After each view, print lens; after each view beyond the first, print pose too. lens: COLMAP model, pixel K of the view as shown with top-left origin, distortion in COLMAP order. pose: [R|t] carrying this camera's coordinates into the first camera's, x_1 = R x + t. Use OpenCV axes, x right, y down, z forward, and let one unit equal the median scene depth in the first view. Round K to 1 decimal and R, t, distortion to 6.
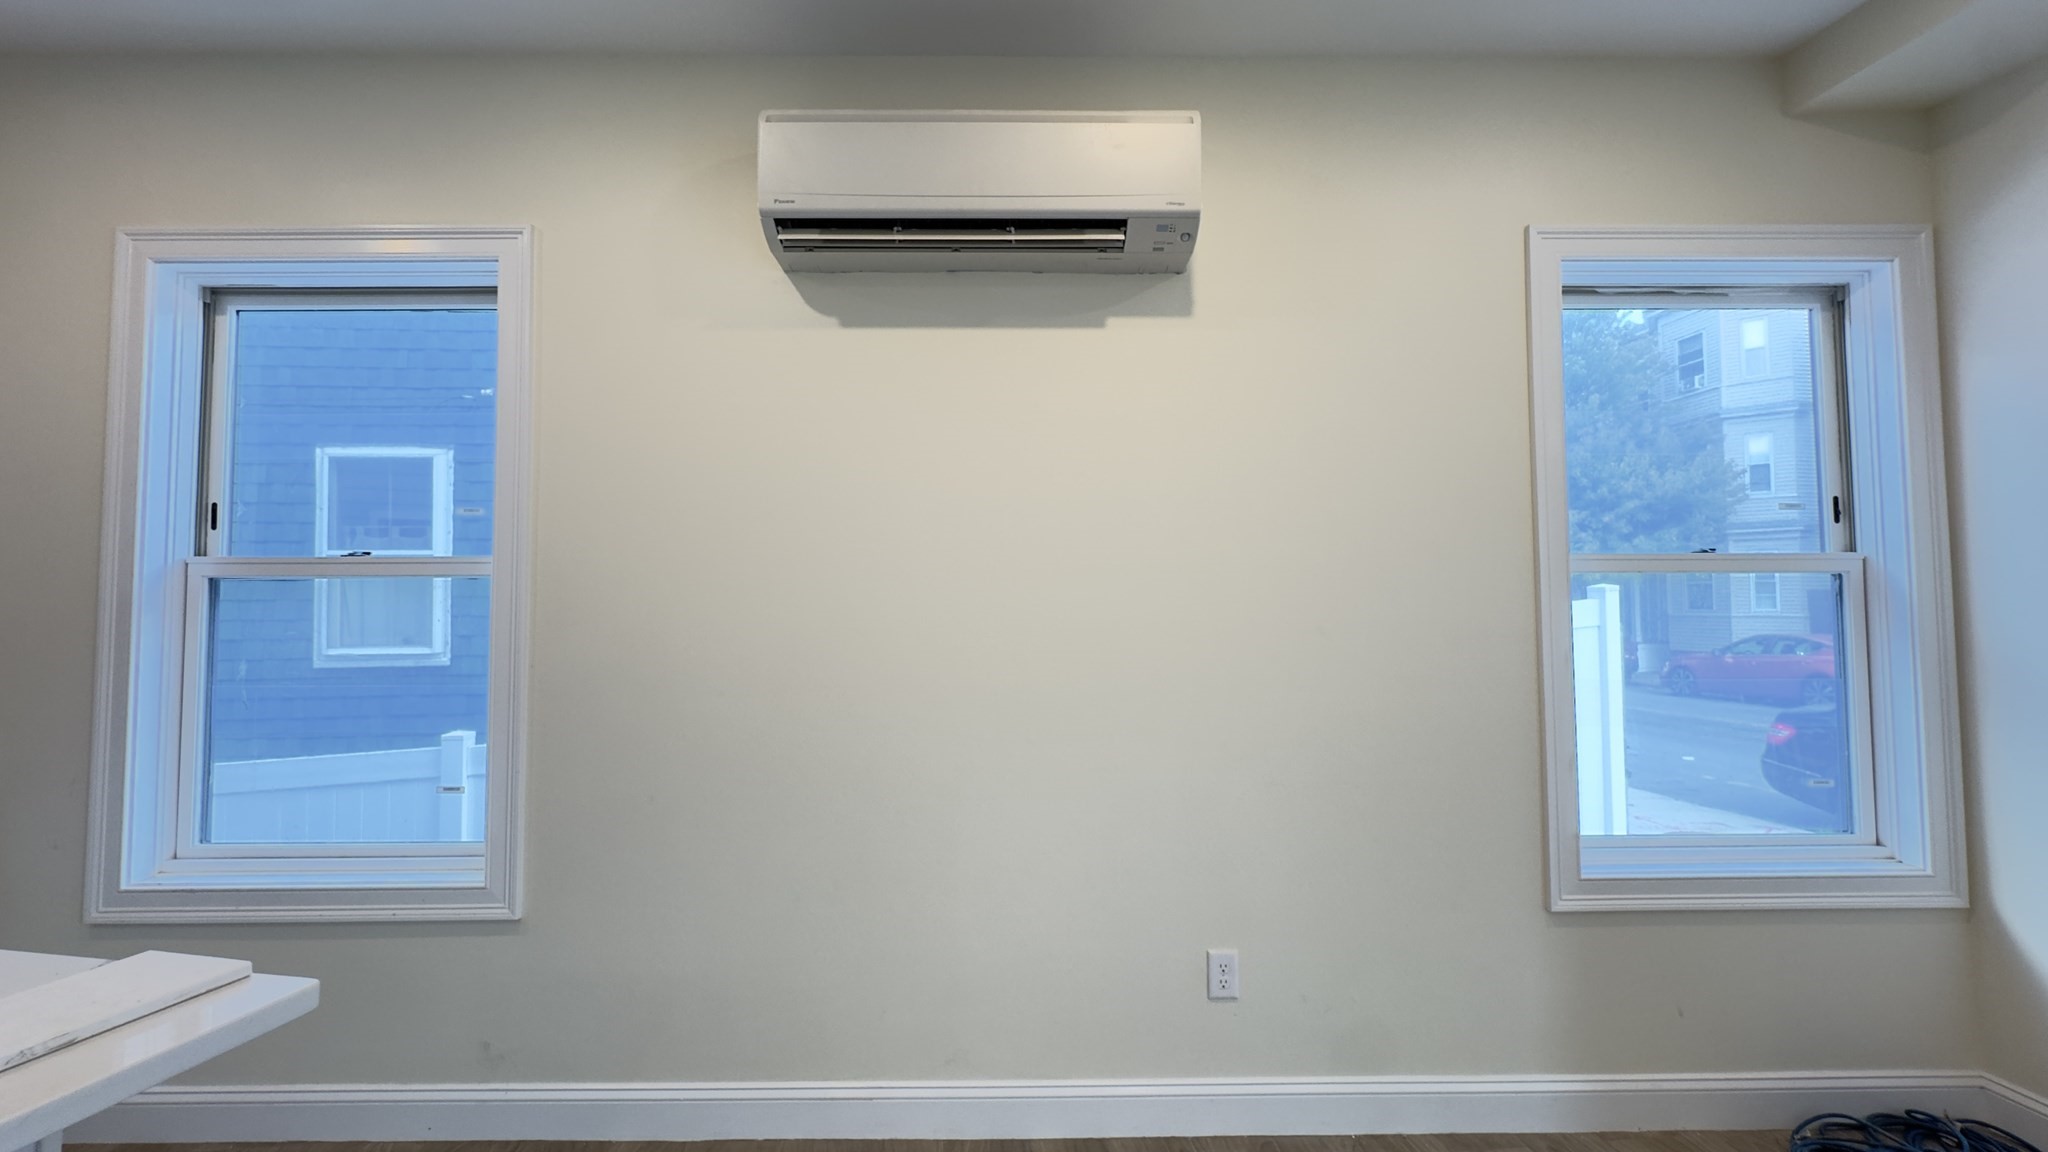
lens RADIAL K [[819.9, 0, 1024.2], [0, 819.9, 571.8], [0, 0, 1]] dist [-0.001427, -0.000347]
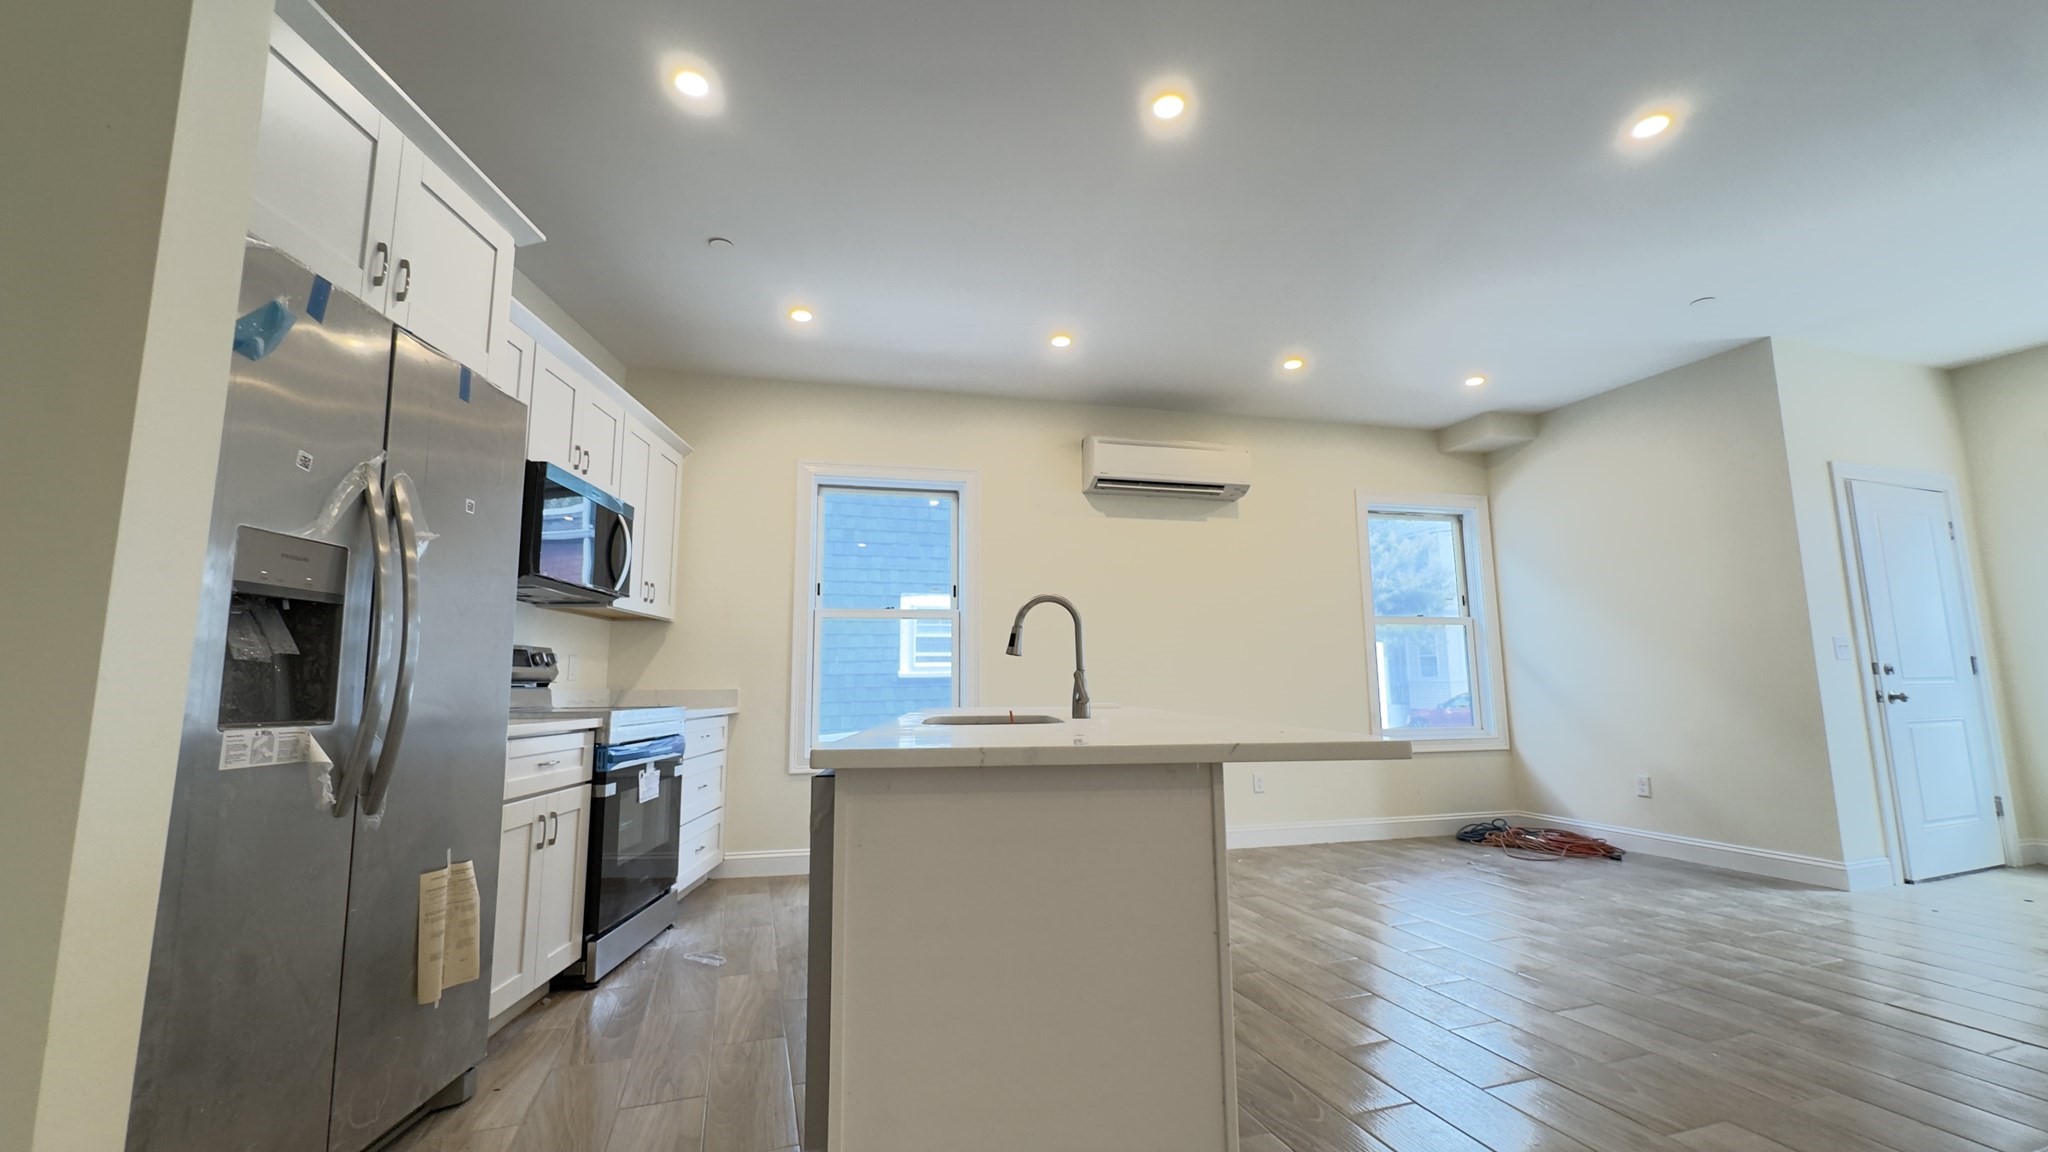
lens RADIAL K [[819.9, 0, 1024.2], [0, 819.9, 571.8], [0, 0, 1]] dist [-0.001427, -0.000347]
pose [[0.973347, 0.026803, 0.227764, -0.958810], [-0.004106, 0.995025, -0.099545, 0.097892], [-0.229299, 0.095956, 0.968615, -1.209991]]
